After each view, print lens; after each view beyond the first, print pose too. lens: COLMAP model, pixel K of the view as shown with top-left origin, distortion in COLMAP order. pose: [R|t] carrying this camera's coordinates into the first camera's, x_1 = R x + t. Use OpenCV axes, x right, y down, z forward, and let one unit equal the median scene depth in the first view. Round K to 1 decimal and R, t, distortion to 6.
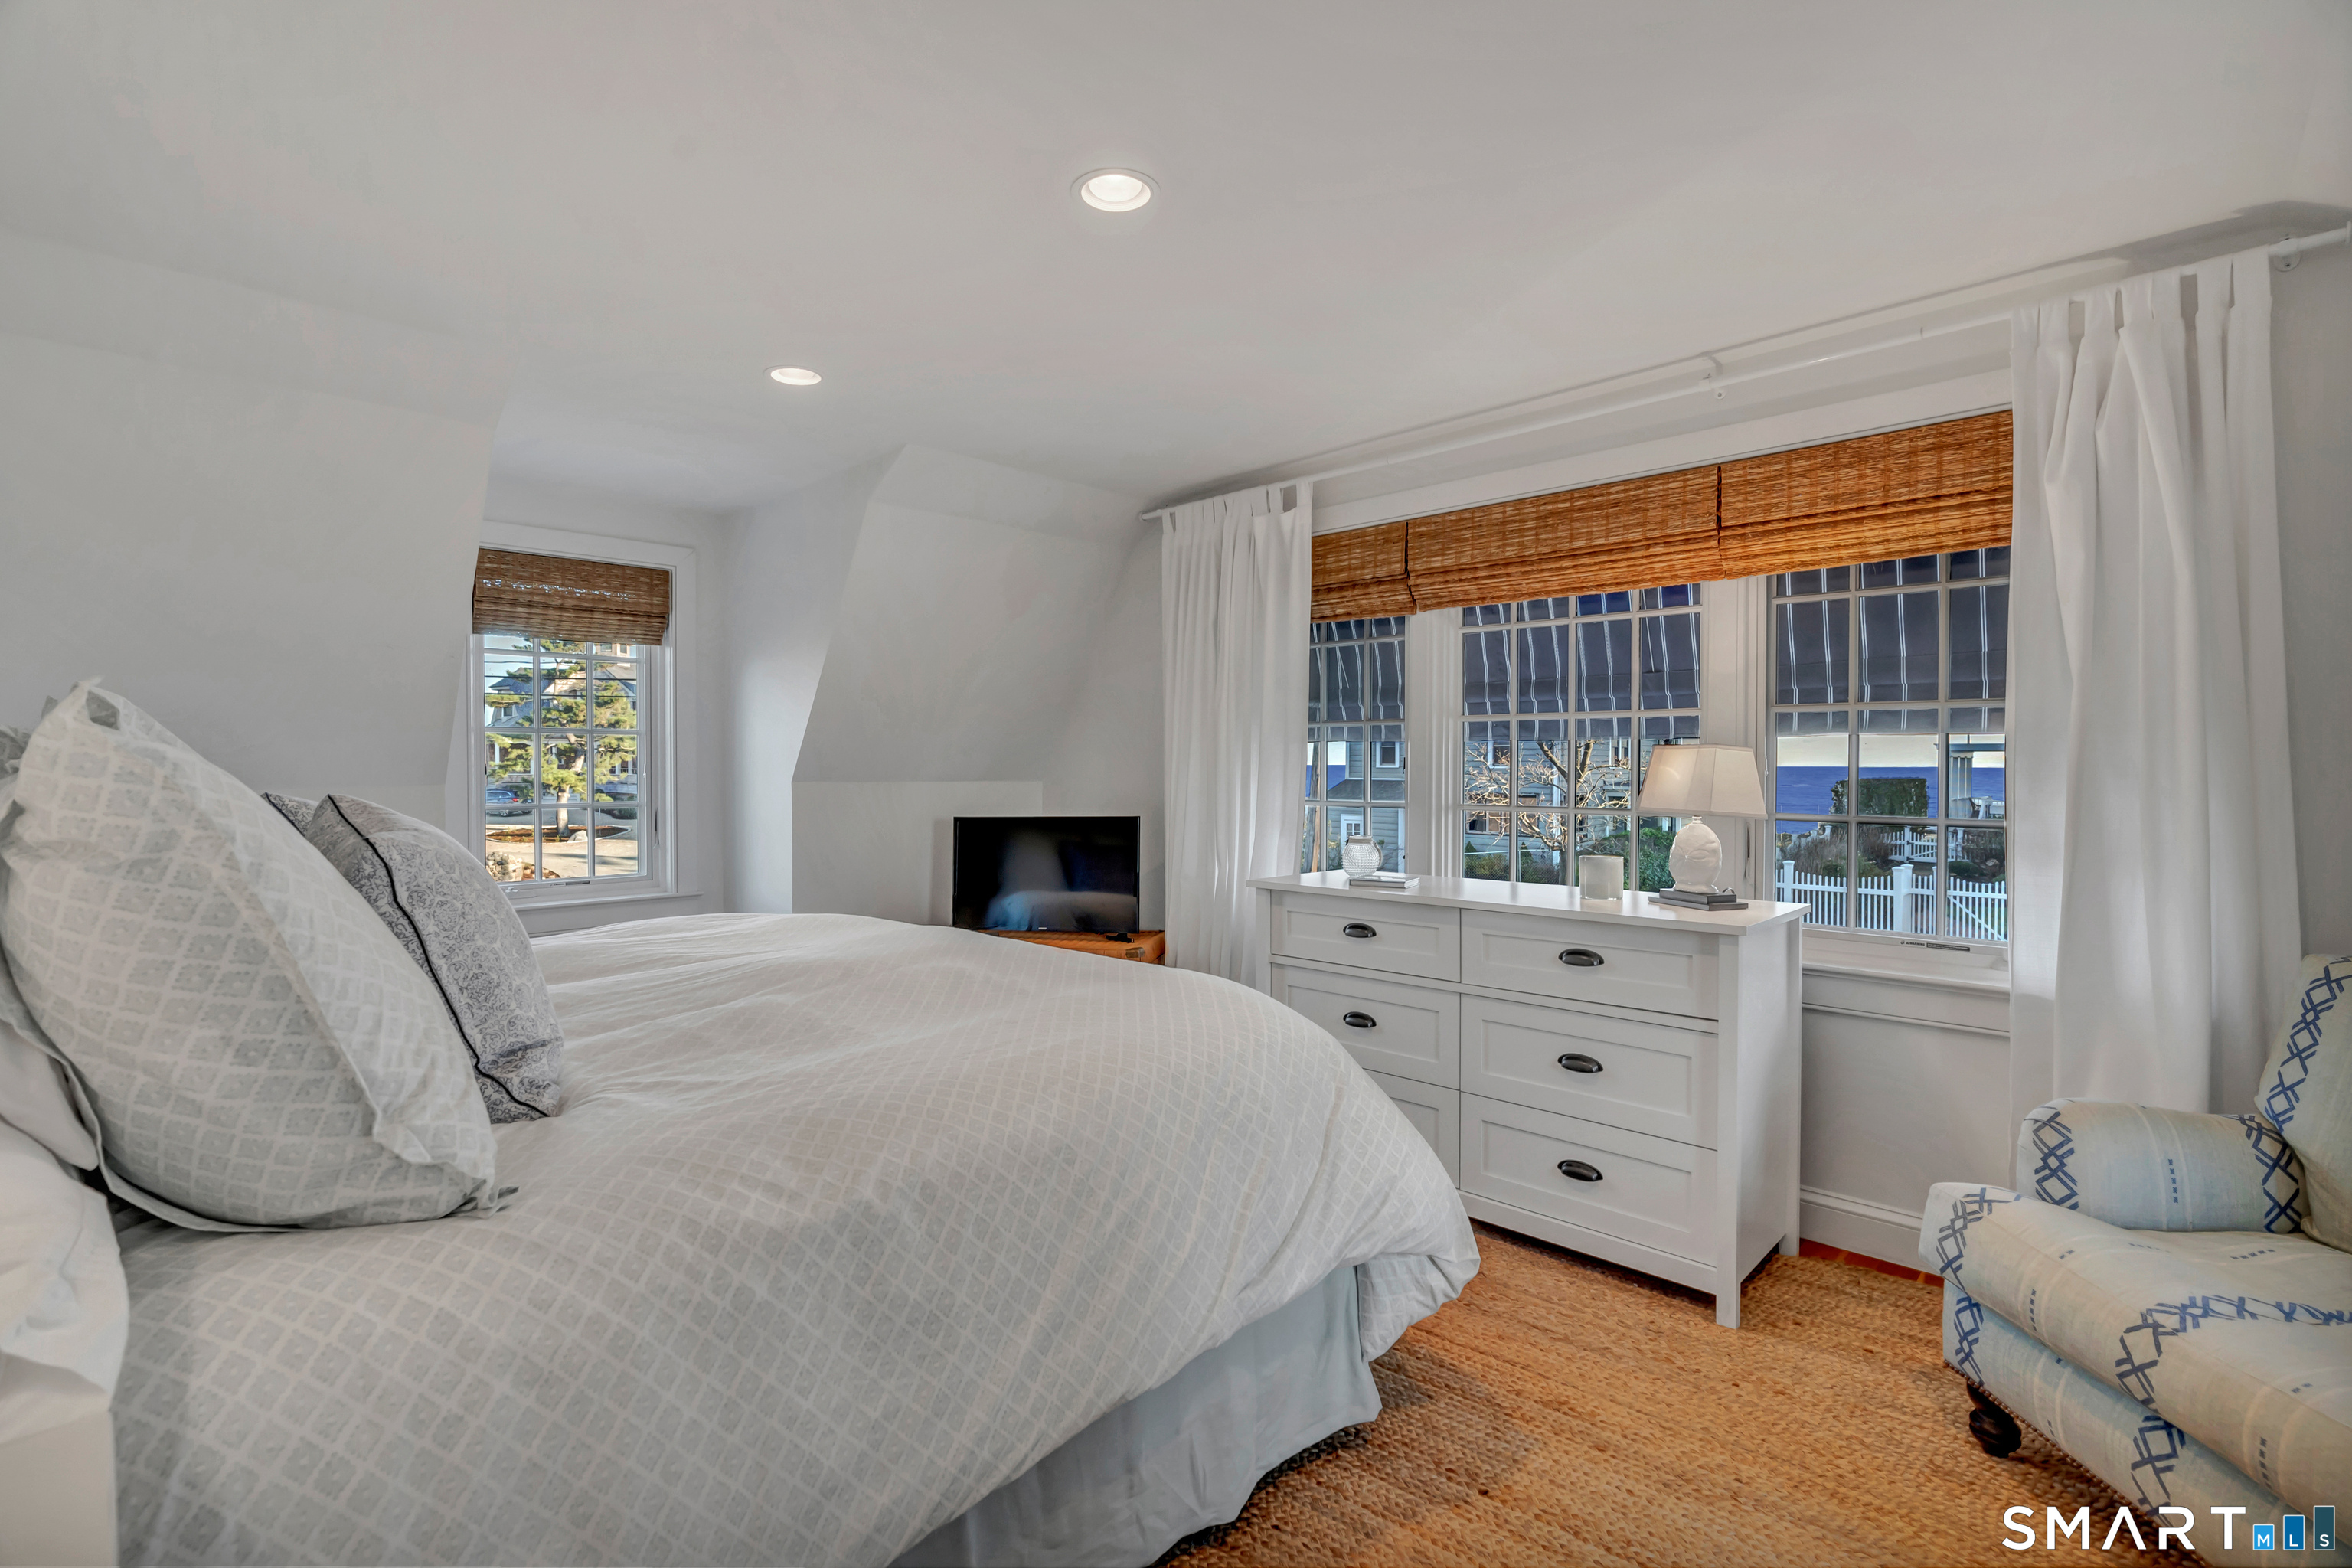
lens RADIAL K [[1076.8, 0, 1174.5], [0, 1076.8, 774.1], [0, 0, 1]] dist [-0.012203, 0.003321]
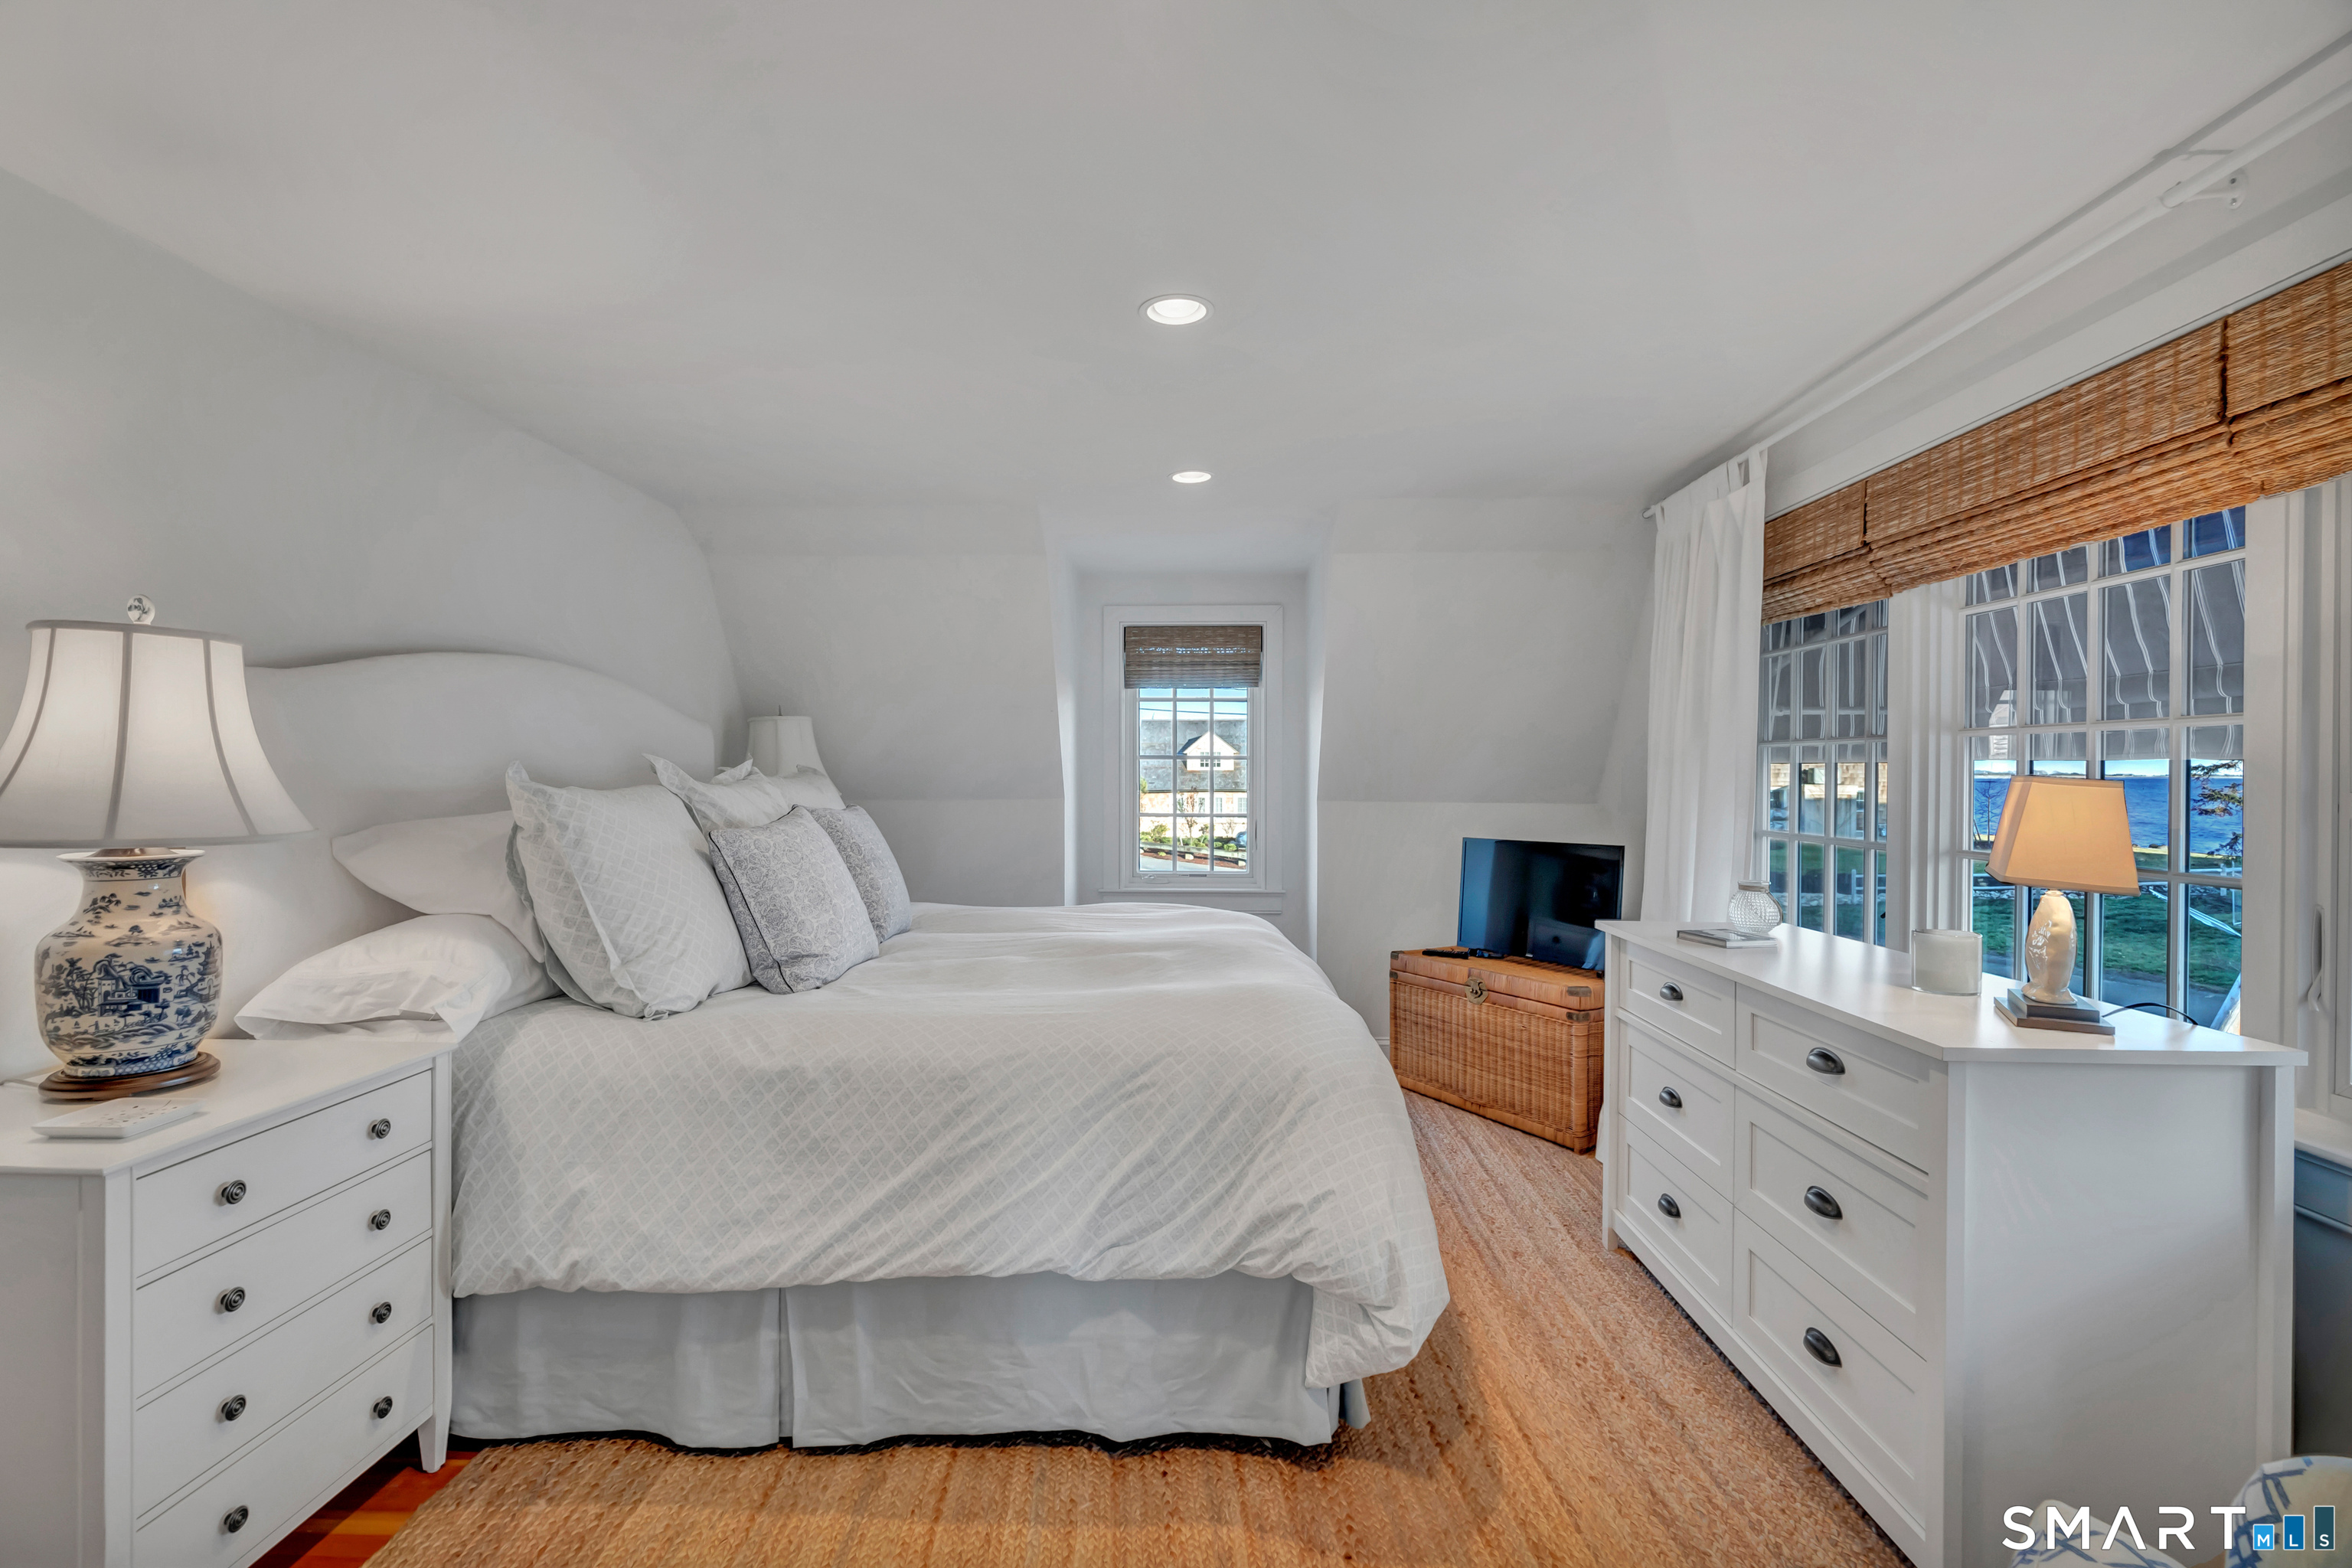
lens RADIAL K [[1076.8, 0, 1152.8], [0, 1076.8, 778.1], [0, 0, 1]] dist [-0.012203, 0.003321]
pose [[0.663402, 0.004717, -0.748248, 0.500082], [-0.009704, 0.999950, -0.002299, -0.015750], [0.748200, 0.008786, 0.663415, 0.124618]]
